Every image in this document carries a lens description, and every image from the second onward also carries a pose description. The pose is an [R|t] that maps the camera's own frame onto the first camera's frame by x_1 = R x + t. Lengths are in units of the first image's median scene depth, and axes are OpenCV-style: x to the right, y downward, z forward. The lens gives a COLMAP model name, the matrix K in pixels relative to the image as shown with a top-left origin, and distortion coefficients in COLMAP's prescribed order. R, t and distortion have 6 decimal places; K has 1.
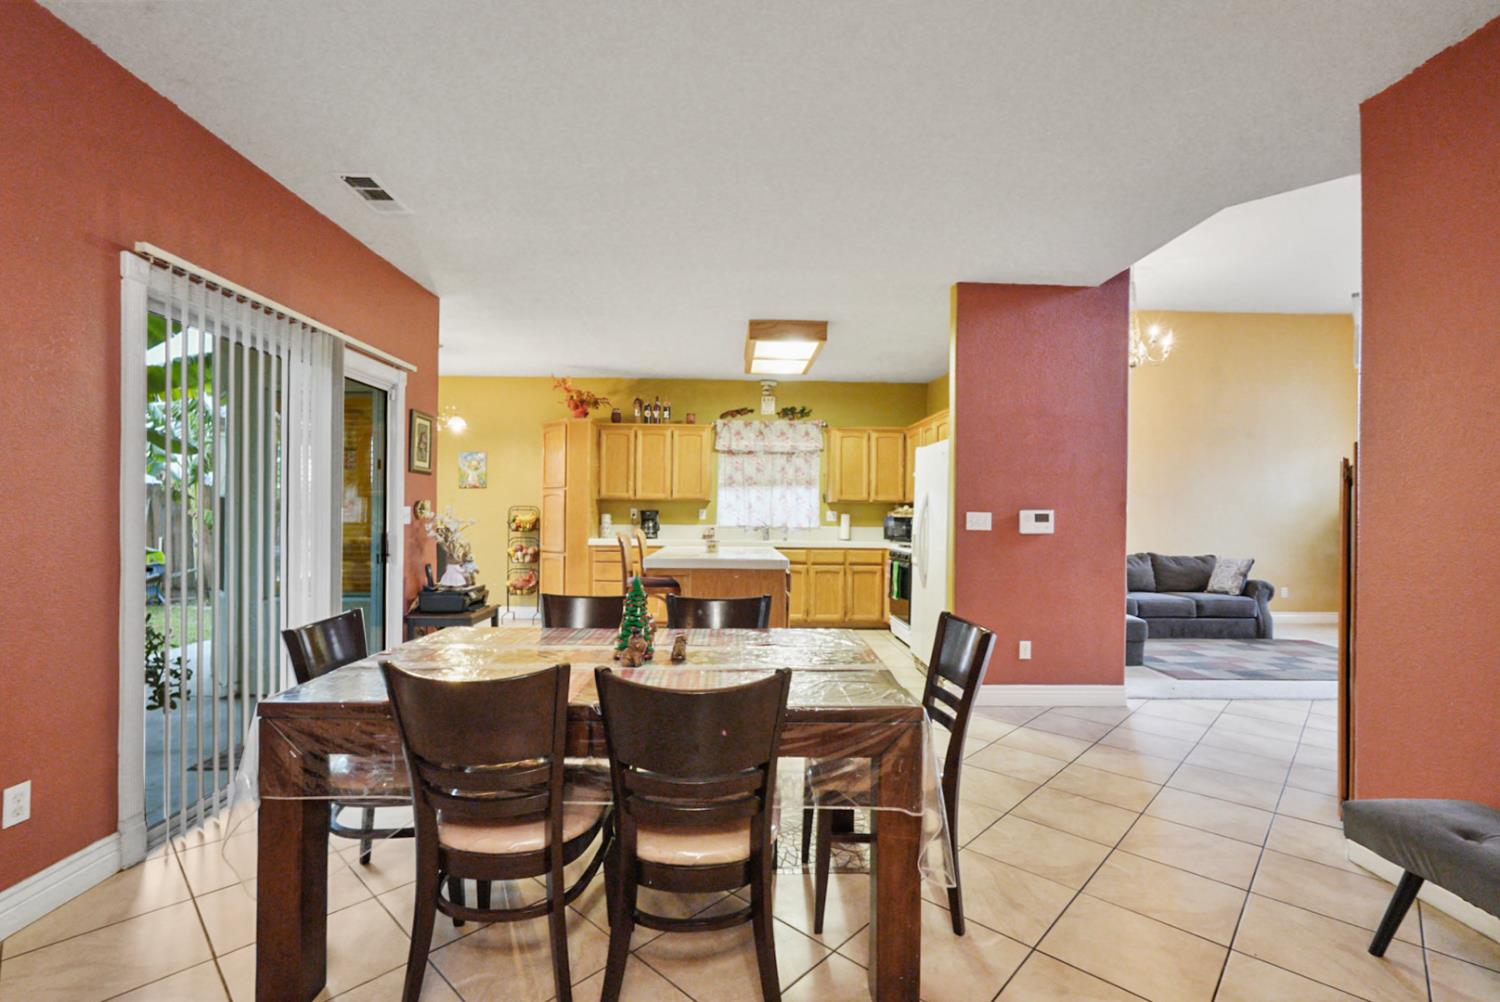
lens RADIAL K [[668.9, 0, 754.7], [0, 668.9, 511.9], [0, 0, 1]] dist [-0.008440, 0.003694]
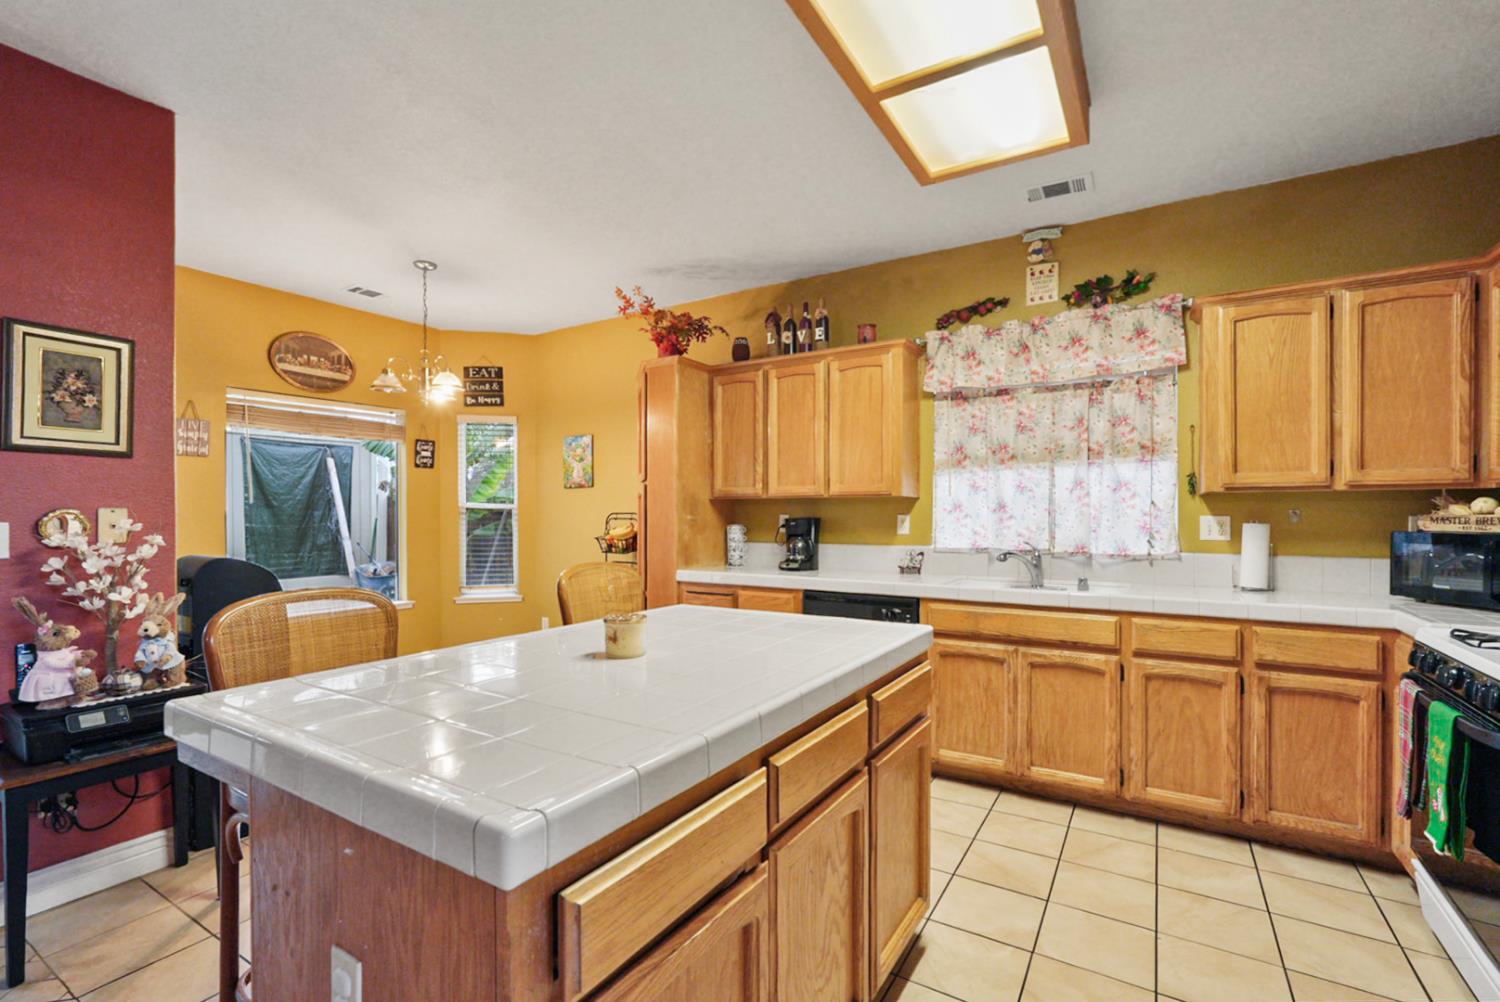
lens RADIAL K [[668.9, 0, 747.9], [0, 668.9, 519.2], [0, 0, 1]] dist [-0.008440, 0.003694]
pose [[0.828604, -0.006572, -0.559797, 0.109647], [0.011035, 0.999929, 0.004595, -0.003949], [0.559726, -0.009984, 0.828617, 0.523431]]
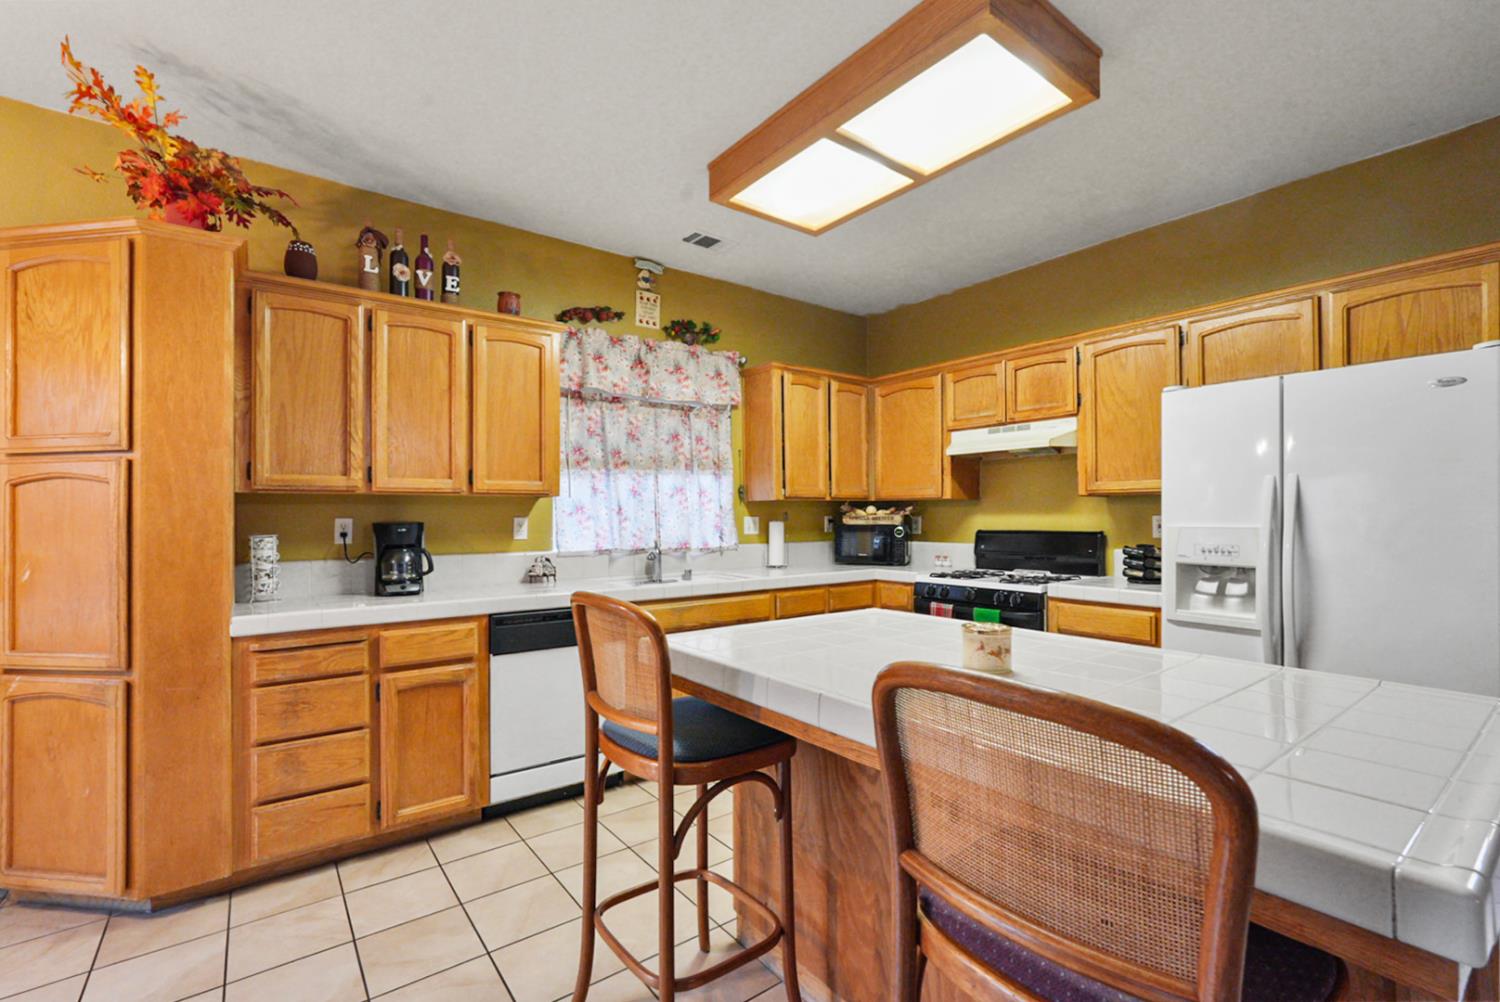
lens RADIAL K [[668.9, 0, 761.1], [0, 668.9, 508.9], [0, 0, 1]] dist [-0.008440, 0.003694]
pose [[0.814518, -0.008955, 0.580070, -0.210058], [0.012667, 0.999917, -0.002350, -0.006346], [-0.580000, 0.009262, 0.814564, 0.552169]]
